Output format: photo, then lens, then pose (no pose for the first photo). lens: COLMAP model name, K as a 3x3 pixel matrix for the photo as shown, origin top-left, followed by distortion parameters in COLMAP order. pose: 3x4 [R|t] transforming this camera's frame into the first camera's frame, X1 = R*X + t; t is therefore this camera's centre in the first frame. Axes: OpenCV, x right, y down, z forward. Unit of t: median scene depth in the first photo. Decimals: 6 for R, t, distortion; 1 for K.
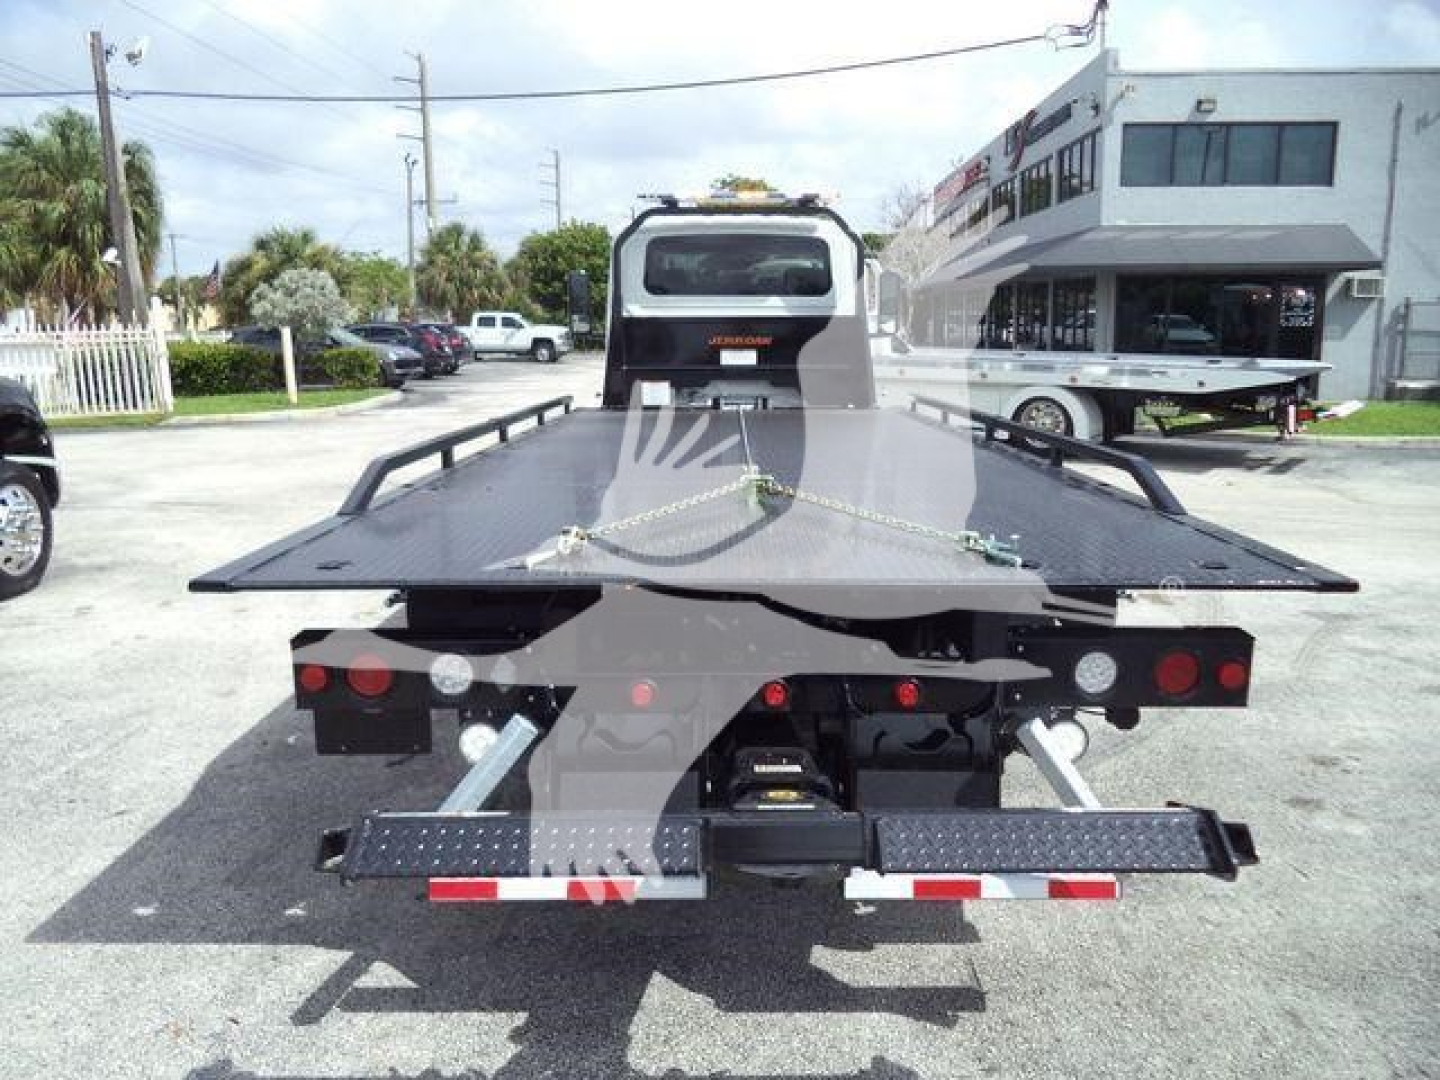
lens RADIAL K [[1185.2, 0, 728.3], [0, 1185.2, 541.0], [0, 0, 1]] dist [-0.016396, -0.005977]
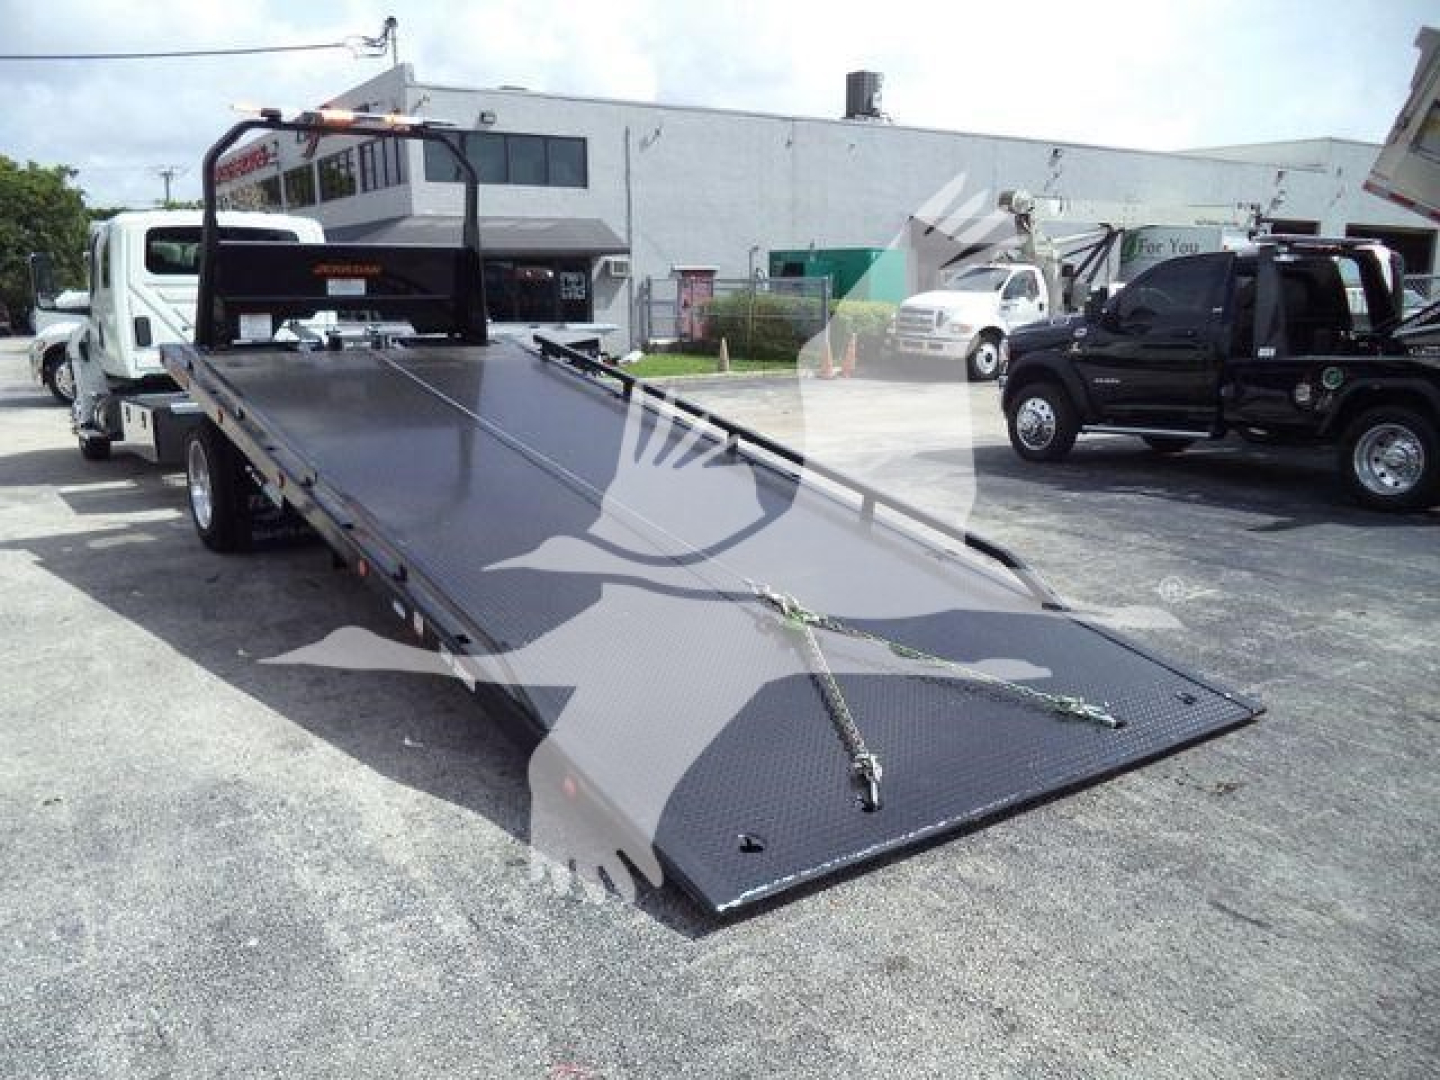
lens RADIAL K [[1185.2, 0, 728.3], [0, 1185.2, 541.0], [0, 0, 1]] dist [-0.016396, -0.005977]
pose [[0.818724, -0.121859, 0.561108, -0.129127], [0.111895, 0.992346, 0.052245, 0.028312], [-0.563179, 0.020011, 0.826092, -0.139166]]
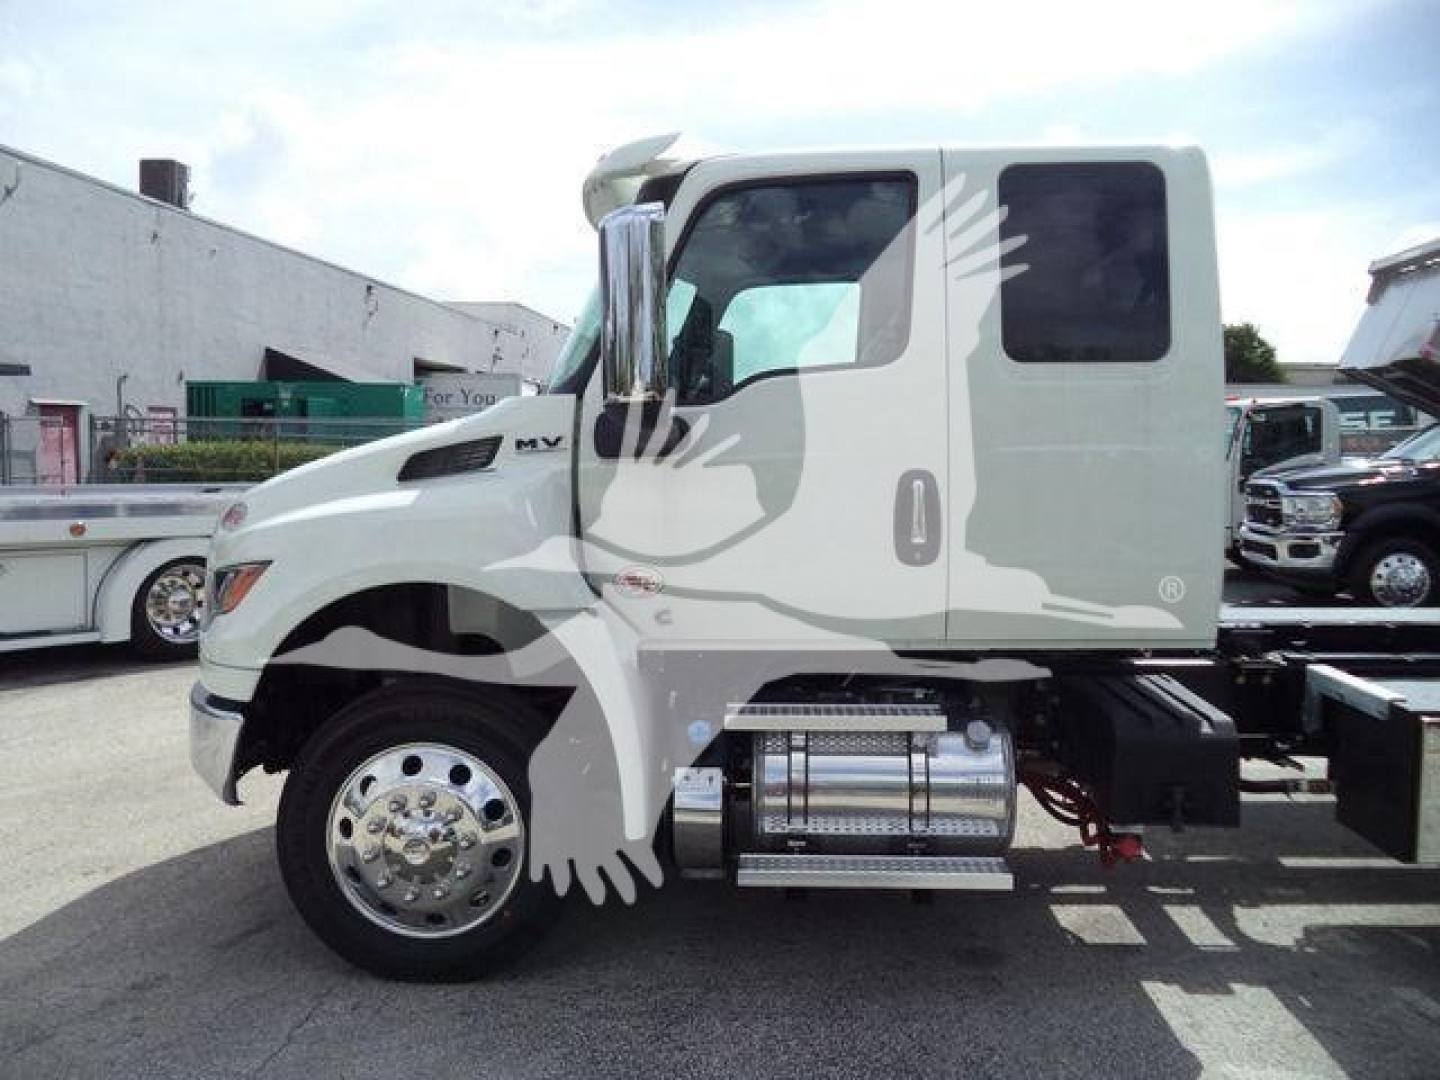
lens RADIAL K [[1143.6, 0, 720.0], [0, 1143.6, 540.0], [0, 0, 1]] dist [-0.008355, -0.003456]
pose [[0.039347, -0.084136, 0.995677, -0.201306], [0.183512, 0.980109, 0.075568, -0.089059], [-0.982230, 0.179746, 0.054004, 0.488556]]
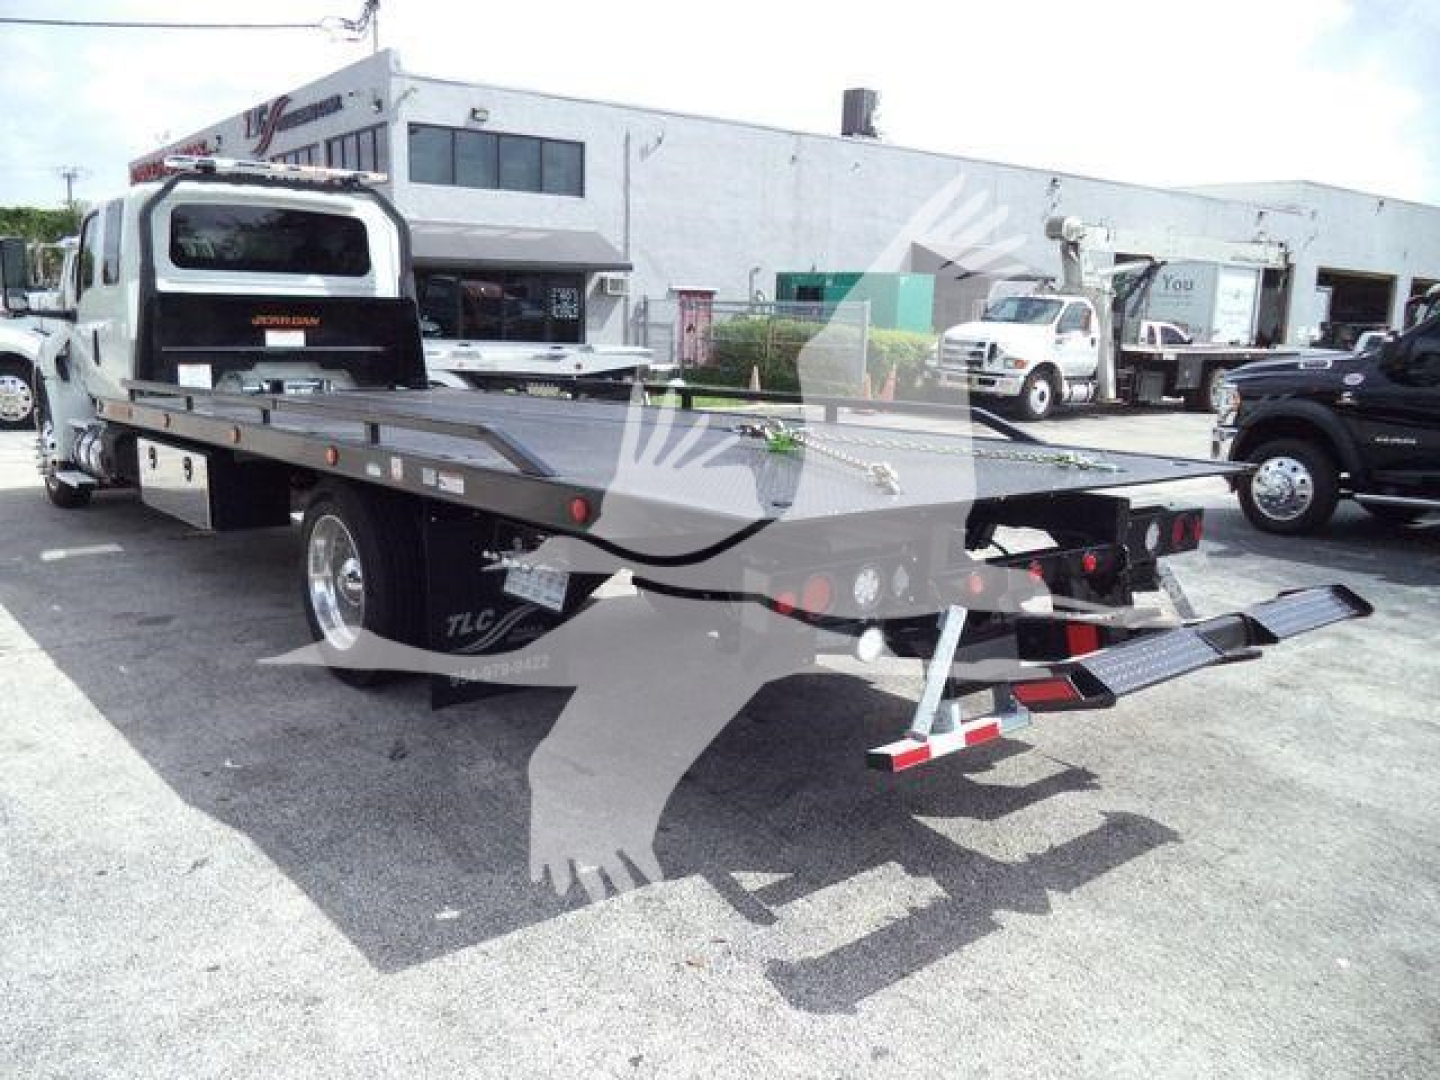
lens RADIAL K [[1174.7, 0, 724.5], [0, 1174.7, 547.4], [0, 0, 1]] dist [-0.028434, -0.001060]
pose [[0.770779, -0.103003, 0.628721, -0.143071], [0.094058, 0.994428, 0.047607, 0.000322], [-0.630121, 0.022442, 0.776173, 0.022337]]
